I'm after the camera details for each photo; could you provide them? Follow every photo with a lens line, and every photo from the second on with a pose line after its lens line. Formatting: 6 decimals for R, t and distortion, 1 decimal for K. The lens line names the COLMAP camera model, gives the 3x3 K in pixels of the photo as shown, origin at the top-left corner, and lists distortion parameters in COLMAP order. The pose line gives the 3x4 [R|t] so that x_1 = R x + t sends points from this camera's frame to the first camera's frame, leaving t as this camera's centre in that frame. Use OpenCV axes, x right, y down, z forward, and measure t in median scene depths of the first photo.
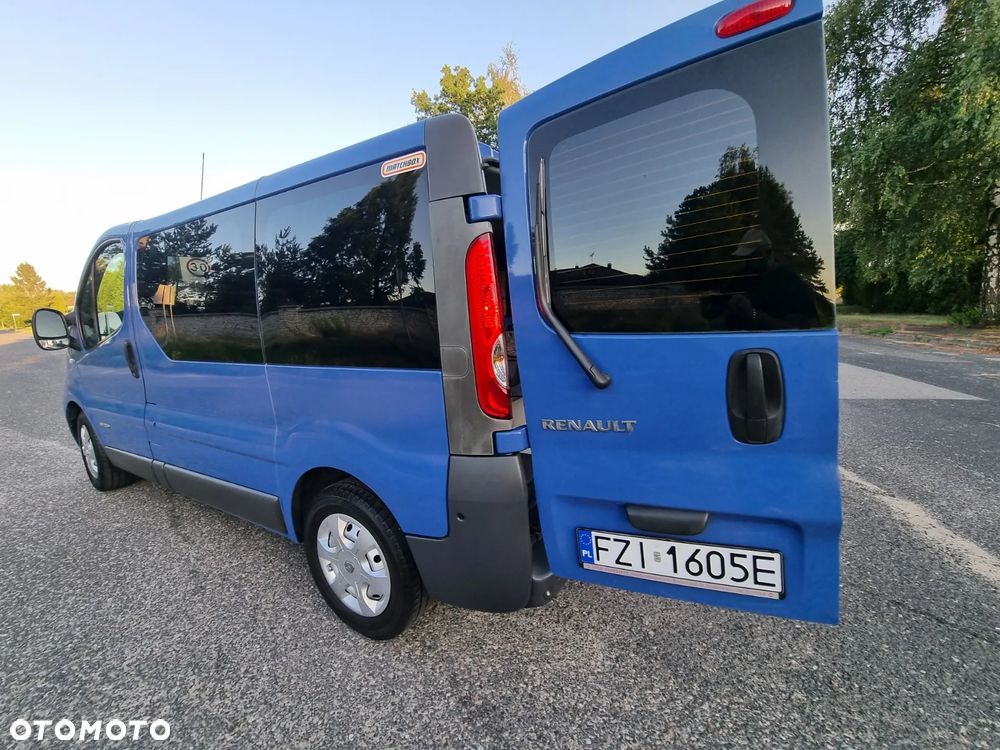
lens RADIAL K [[398.4, 0, 501.8], [0, 398.4, 388.1], [0, 0, 1]] dist [0.001034, -0.000137]
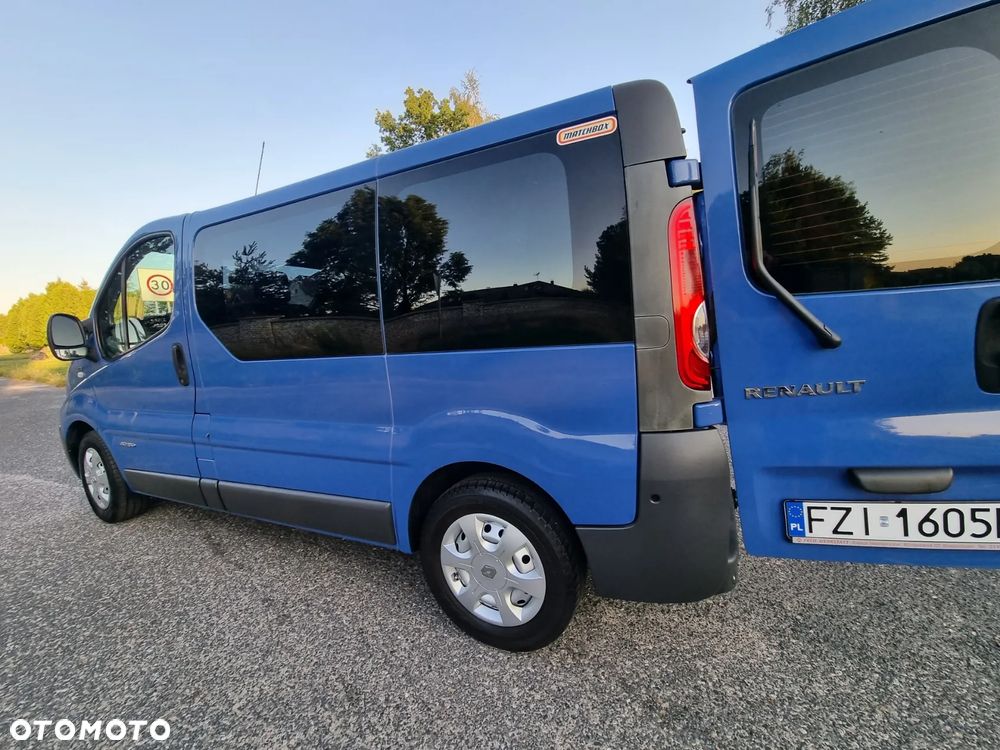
lens RADIAL K [[401.9, 0, 498.0], [0, 401.9, 387.3], [0, 0, 1]] dist [0.002203, -0.001931]
pose [[0.995242, -0.036621, 0.090295, -0.435226], [0.041048, 0.998019, -0.047674, 0.072847], [-0.088370, 0.051154, 0.994773, 0.062571]]
